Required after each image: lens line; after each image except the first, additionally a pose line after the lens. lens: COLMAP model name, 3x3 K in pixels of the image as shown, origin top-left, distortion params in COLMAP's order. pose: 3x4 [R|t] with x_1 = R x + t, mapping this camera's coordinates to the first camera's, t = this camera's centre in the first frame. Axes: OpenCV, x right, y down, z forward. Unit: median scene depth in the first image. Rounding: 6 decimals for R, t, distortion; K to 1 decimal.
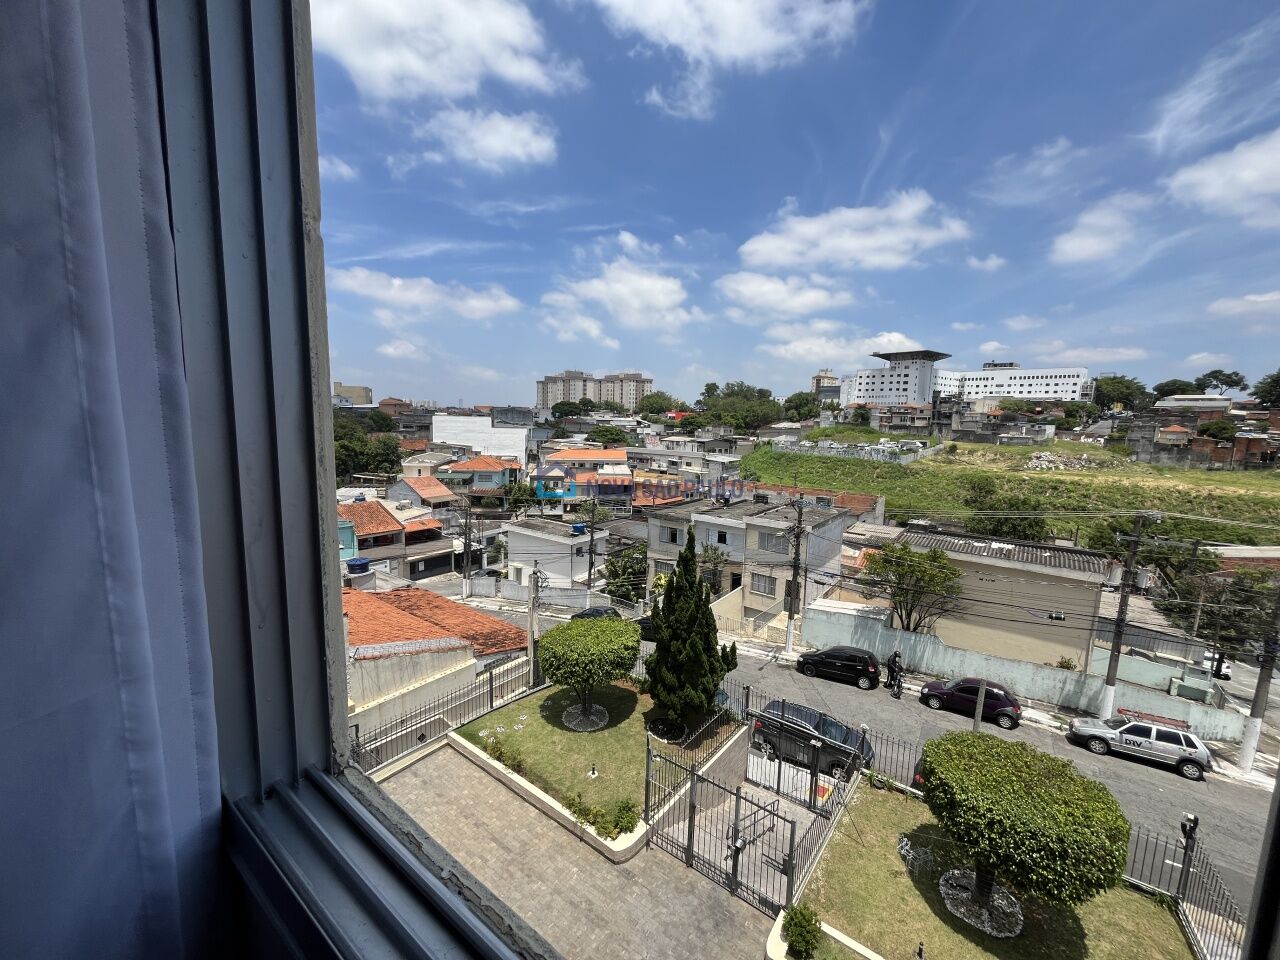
lens RADIAL K [[518.5, 0, 630.2], [0, 518.5, 481.6], [0, 0, 1]] dist [-0.002757, 0.000674]
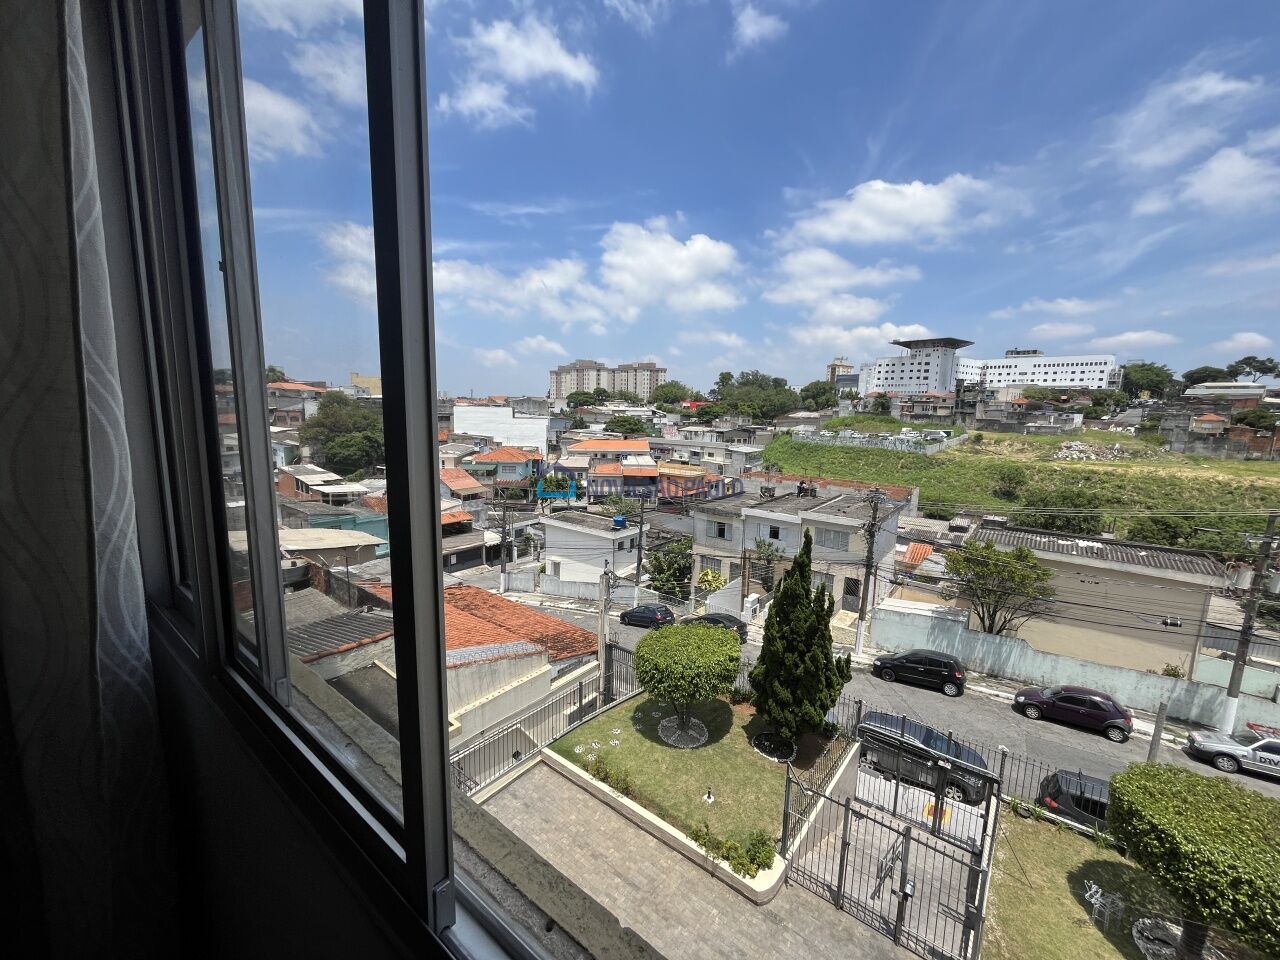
lens RADIAL K [[518.5, 0, 632.3], [0, 518.5, 483.3], [0, 0, 1]] dist [-0.002757, 0.000674]
pose [[0.999851, -0.000418, -0.017235, -0.096403], [0.000808, 0.999743, 0.022649, -0.008331], [0.017221, -0.022660, 0.999595, 0.044934]]
